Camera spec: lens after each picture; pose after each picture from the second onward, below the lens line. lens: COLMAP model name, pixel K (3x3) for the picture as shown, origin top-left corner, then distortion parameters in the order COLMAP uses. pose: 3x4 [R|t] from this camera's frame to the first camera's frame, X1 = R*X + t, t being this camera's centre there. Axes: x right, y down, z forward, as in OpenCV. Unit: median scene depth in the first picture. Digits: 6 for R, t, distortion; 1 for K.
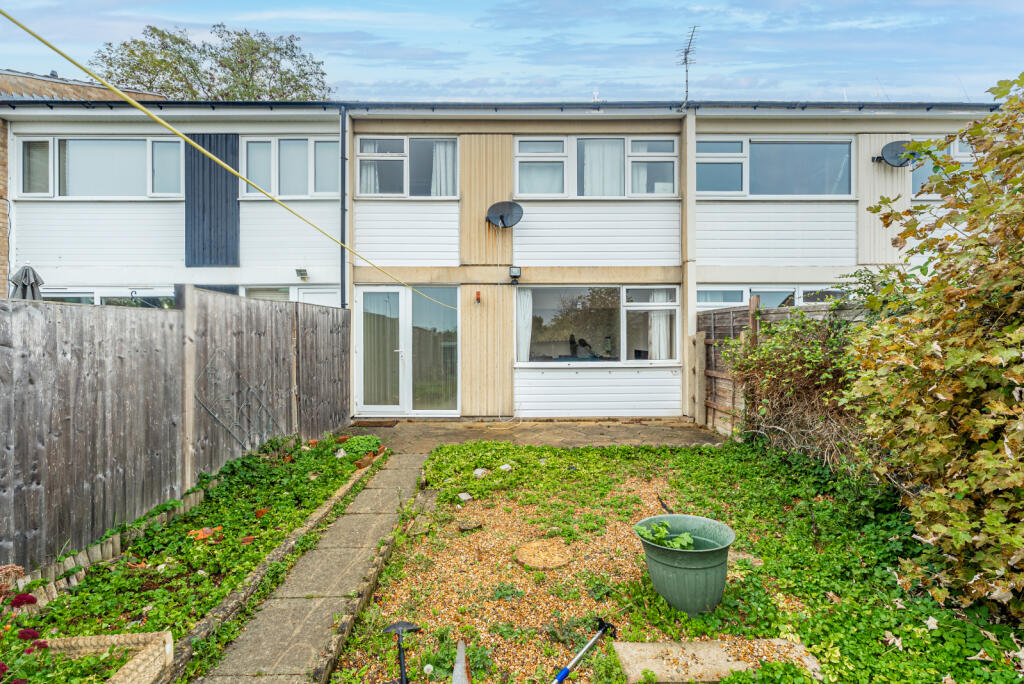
lens RADIAL K [[462.9, 0, 510.8], [0, 462.9, 332.5], [0, 0, 1]] dist [0.000399, 0.000811]
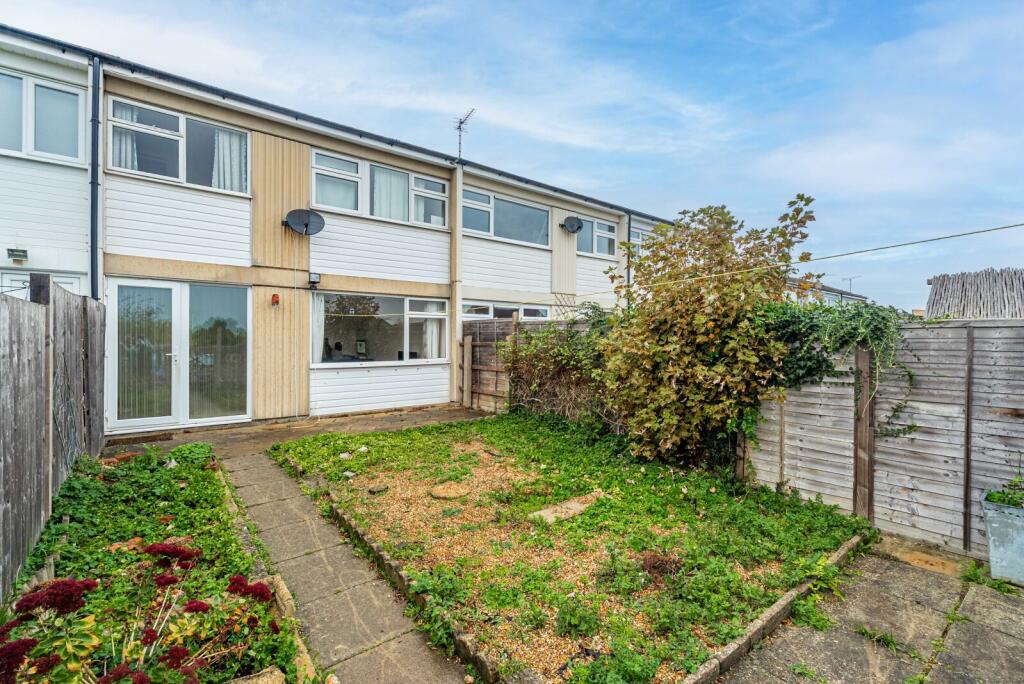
lens RADIAL K [[454.1, 0, 511.5], [0, 454.1, 341.2], [0, 0, 1]] dist [0.001061, 0.000623]
pose [[0.787081, 0.002543, 0.616845, -0.269667], [-0.008769, 0.999937, 0.007066, 0.002070], [-0.616788, -0.010971, 0.787053, -0.090598]]
